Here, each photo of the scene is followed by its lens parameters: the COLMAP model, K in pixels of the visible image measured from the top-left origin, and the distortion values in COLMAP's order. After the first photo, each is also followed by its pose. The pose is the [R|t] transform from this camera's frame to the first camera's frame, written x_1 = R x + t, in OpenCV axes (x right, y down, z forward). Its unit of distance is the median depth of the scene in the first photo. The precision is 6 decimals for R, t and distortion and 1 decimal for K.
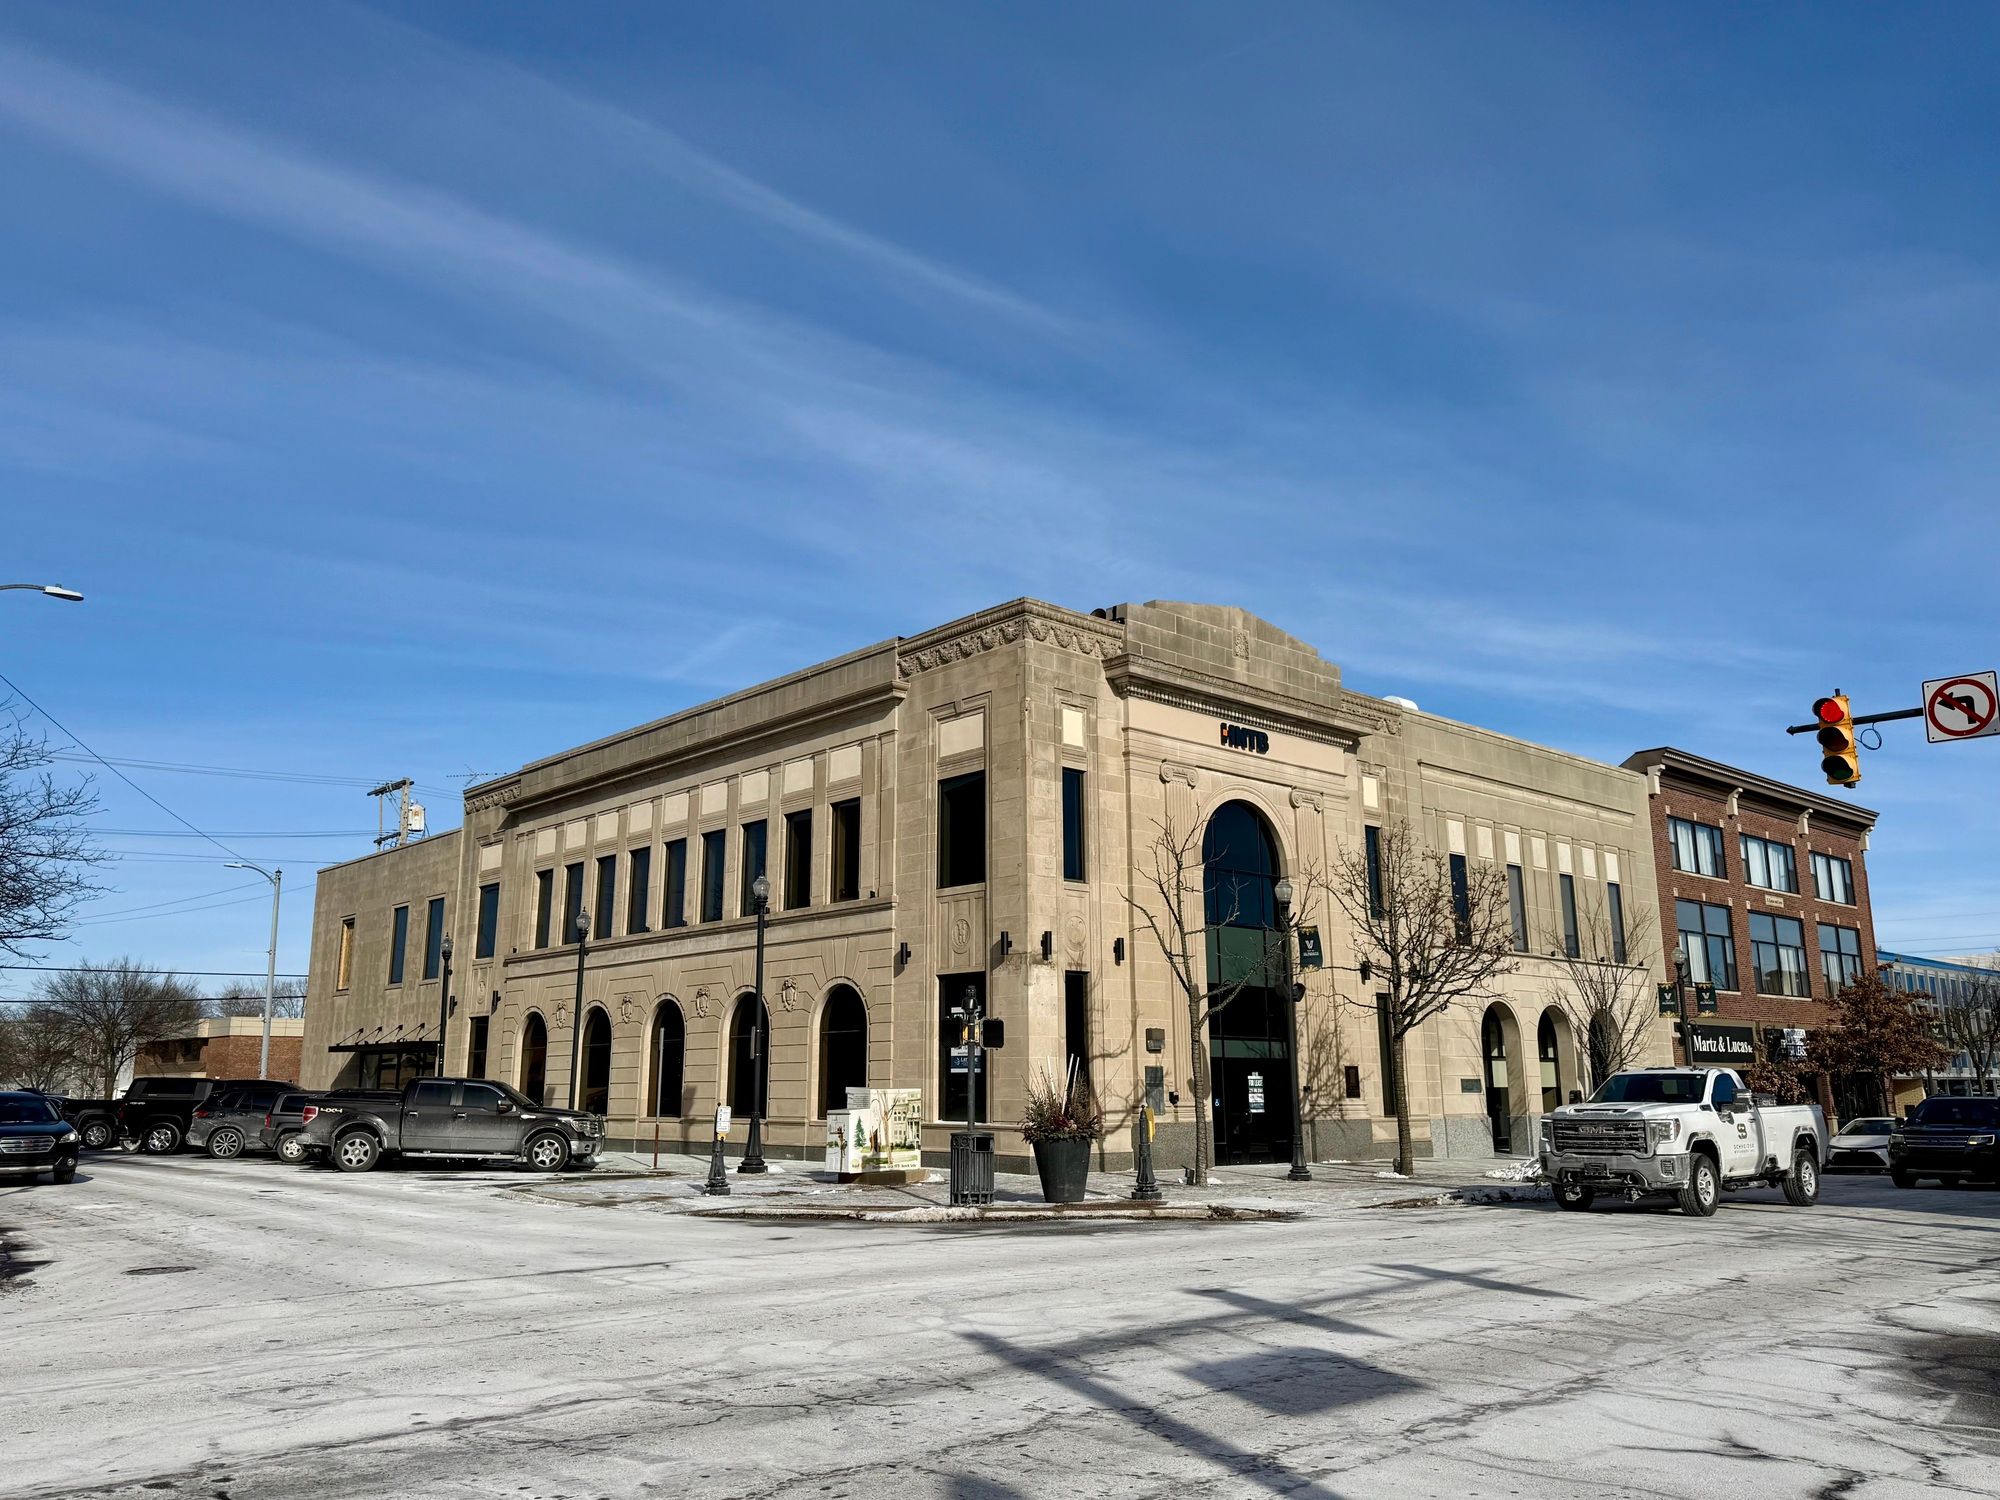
lens RADIAL K [[1528.8, 0, 1000.0], [0, 1528.8, 750.0], [0, 0, 1]] dist [0.076471, -0.343511]
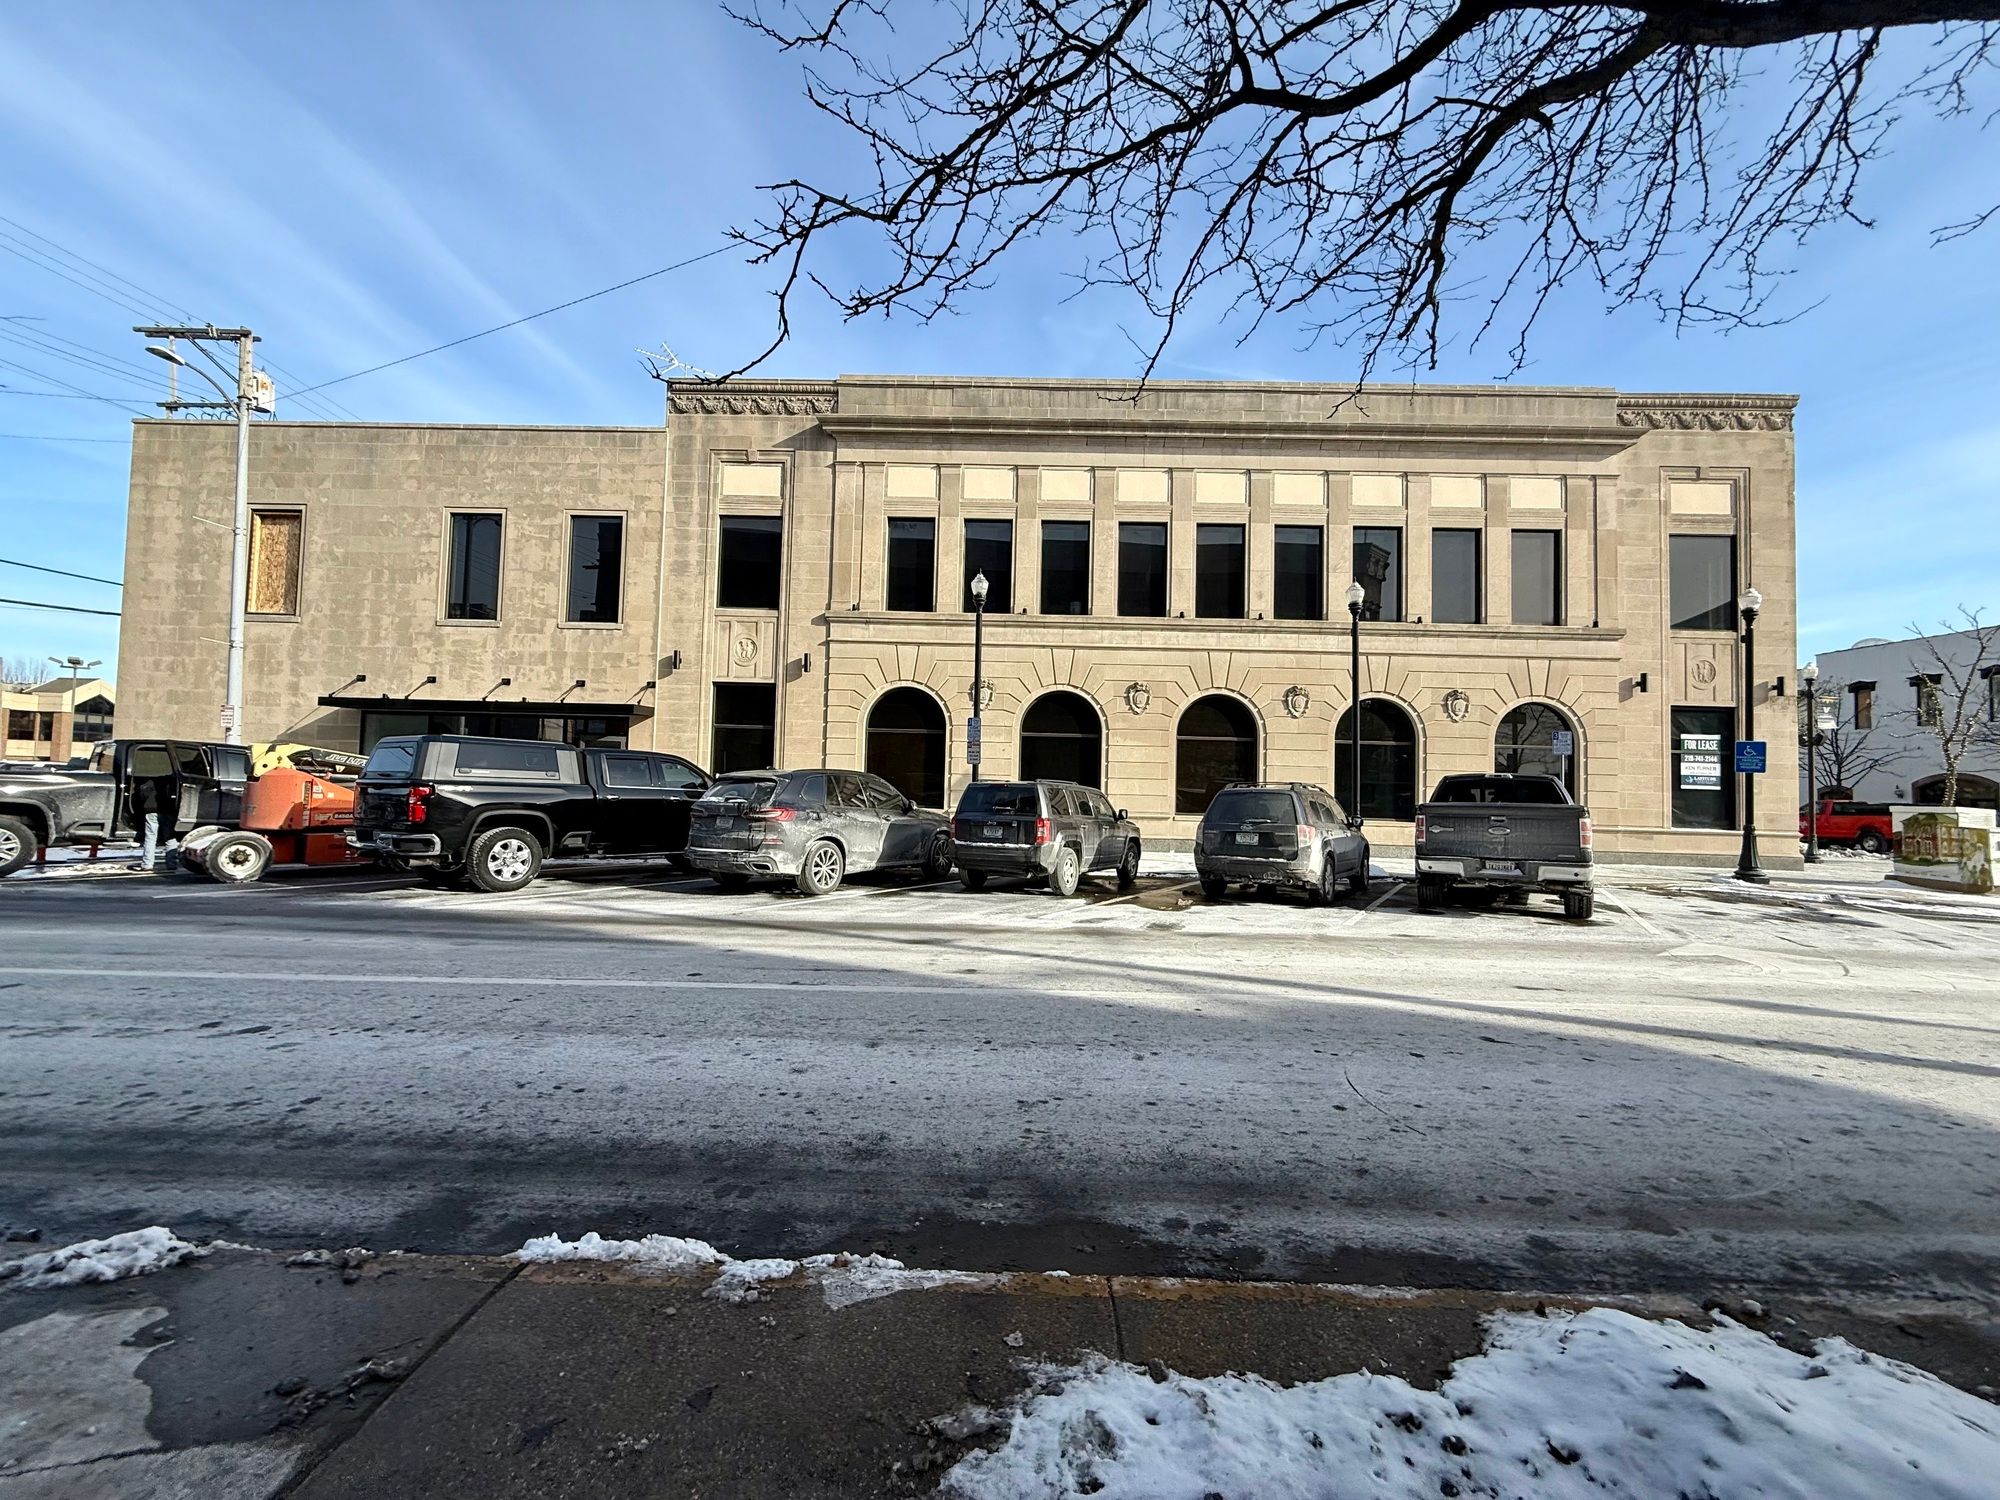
lens RADIAL K [[858.7, 0, 1000.0], [0, 858.7, 750.0], [0, 0, 1]] dist [-0.007685, -0.000134]
pose [[0.691829, 0.054559, 0.719997, -0.755704], [-0.186207, 0.976895, 0.104897, 0.184625], [-0.697639, -0.206639, 0.686003, 0.809603]]
